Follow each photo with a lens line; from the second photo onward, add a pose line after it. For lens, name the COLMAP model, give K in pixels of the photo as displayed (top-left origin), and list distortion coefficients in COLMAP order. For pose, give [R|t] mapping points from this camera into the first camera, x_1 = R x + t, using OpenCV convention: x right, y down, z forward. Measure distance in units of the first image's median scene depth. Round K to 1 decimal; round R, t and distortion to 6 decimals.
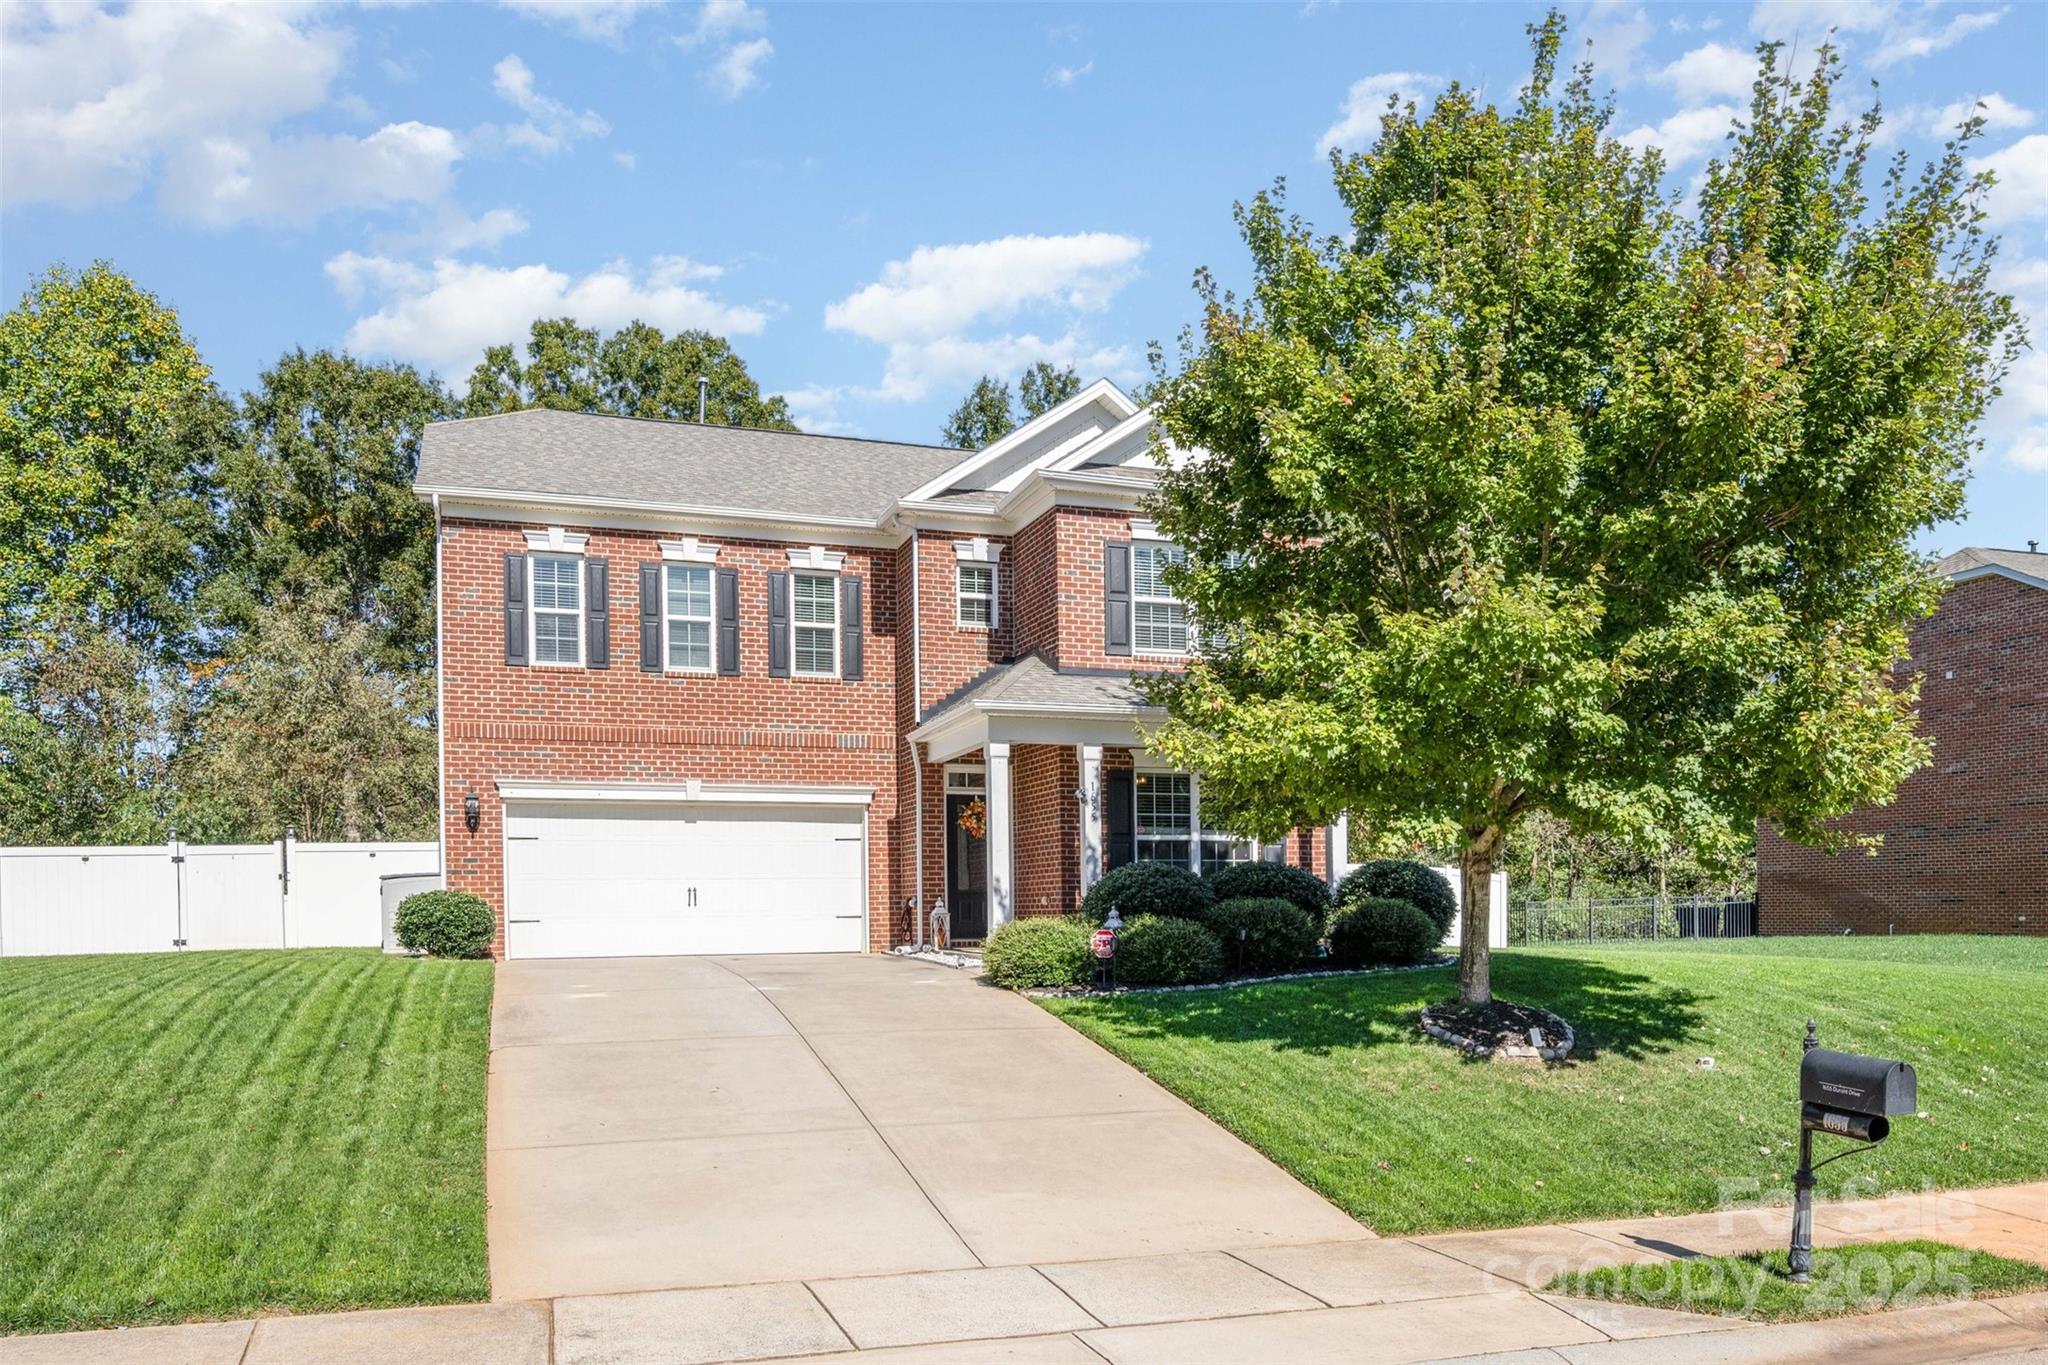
lens RADIAL K [[1282.4, 0, 1021.5], [0, 1282.4, 726.1], [0, 0, 1]] dist [-0.001303, -0.001943]
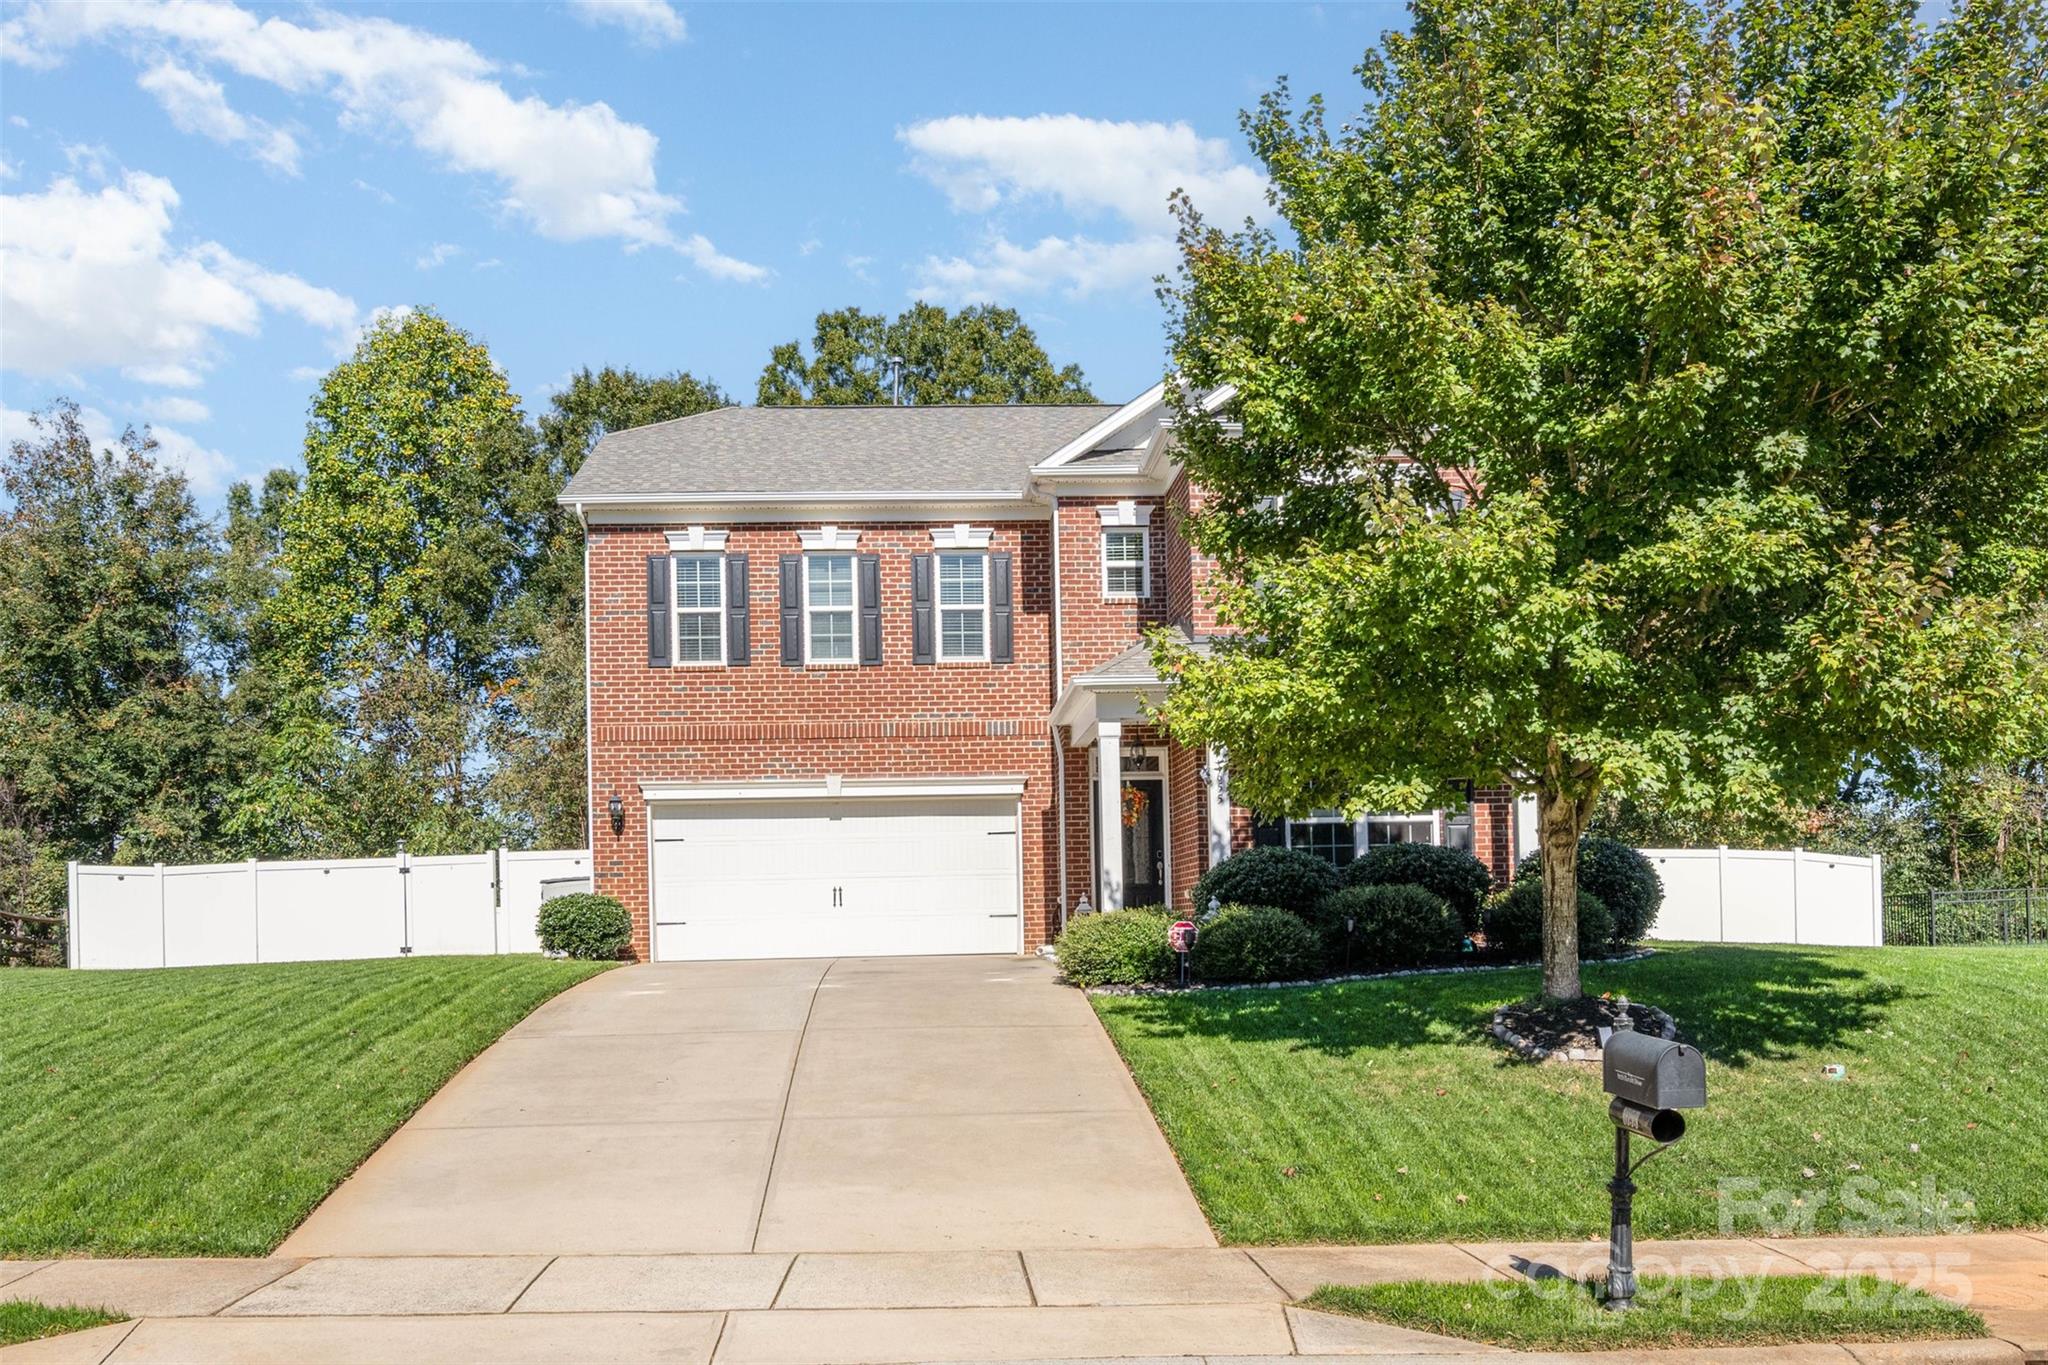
lens RADIAL K [[1416.3, 0, 1024.0], [0, 1416.3, 682.5], [0, 0, 1]] dist [-0.000495, 0.001512]
pose [[0.968454, -0.053159, -0.243457, 0.149911], [0.047656, 0.998459, -0.028444, 0.009637], [0.244594, 0.015944, 0.969495, -0.000294]]
